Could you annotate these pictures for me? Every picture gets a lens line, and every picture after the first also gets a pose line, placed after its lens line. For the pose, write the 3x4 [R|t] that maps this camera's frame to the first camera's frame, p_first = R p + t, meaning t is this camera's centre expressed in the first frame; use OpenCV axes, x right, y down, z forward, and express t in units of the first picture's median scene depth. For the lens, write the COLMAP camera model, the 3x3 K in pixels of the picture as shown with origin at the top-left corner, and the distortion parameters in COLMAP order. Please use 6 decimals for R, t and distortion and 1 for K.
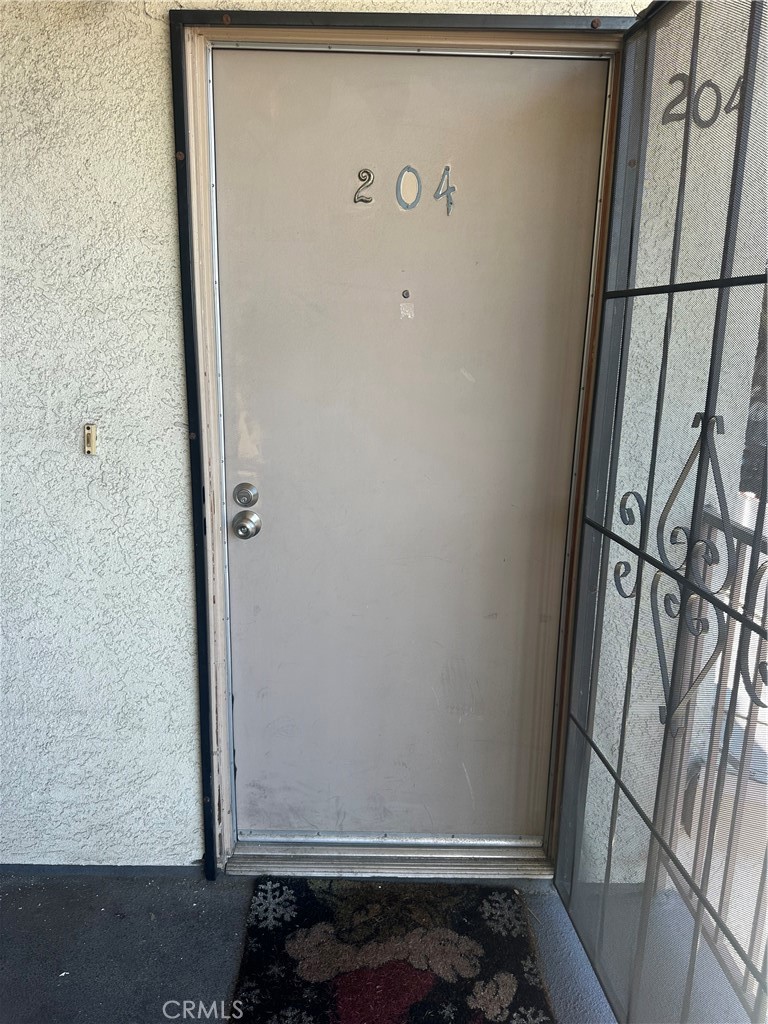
lens RADIAL K [[723.0, 0, 384.0], [0, 723.0, 512.0], [0, 0, 1]] dist [-0.003456, -0.000488]
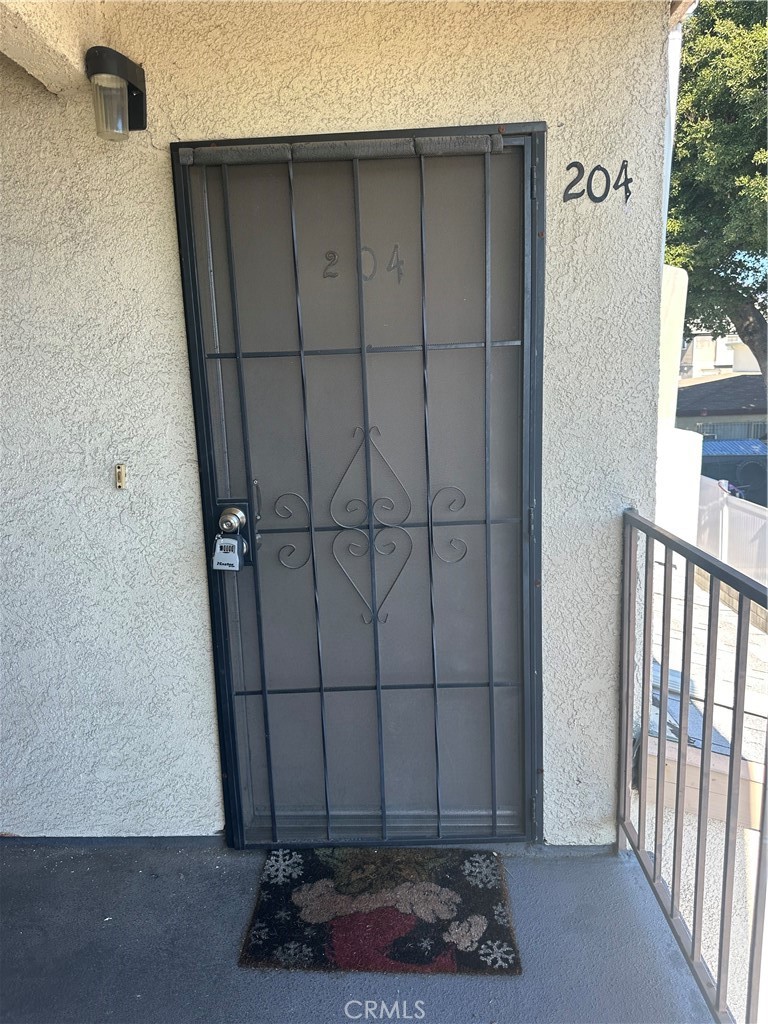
lens RADIAL K [[699.1, 0, 384.0], [0, 699.1, 512.0], [0, 0, 1]] dist [0.024631, -0.036958]
pose [[0.997849, -0.042896, -0.049575, 0.098037], [0.040334, 0.997855, -0.051569, 0.038998], [0.051680, 0.049459, 0.997438, -0.168425]]
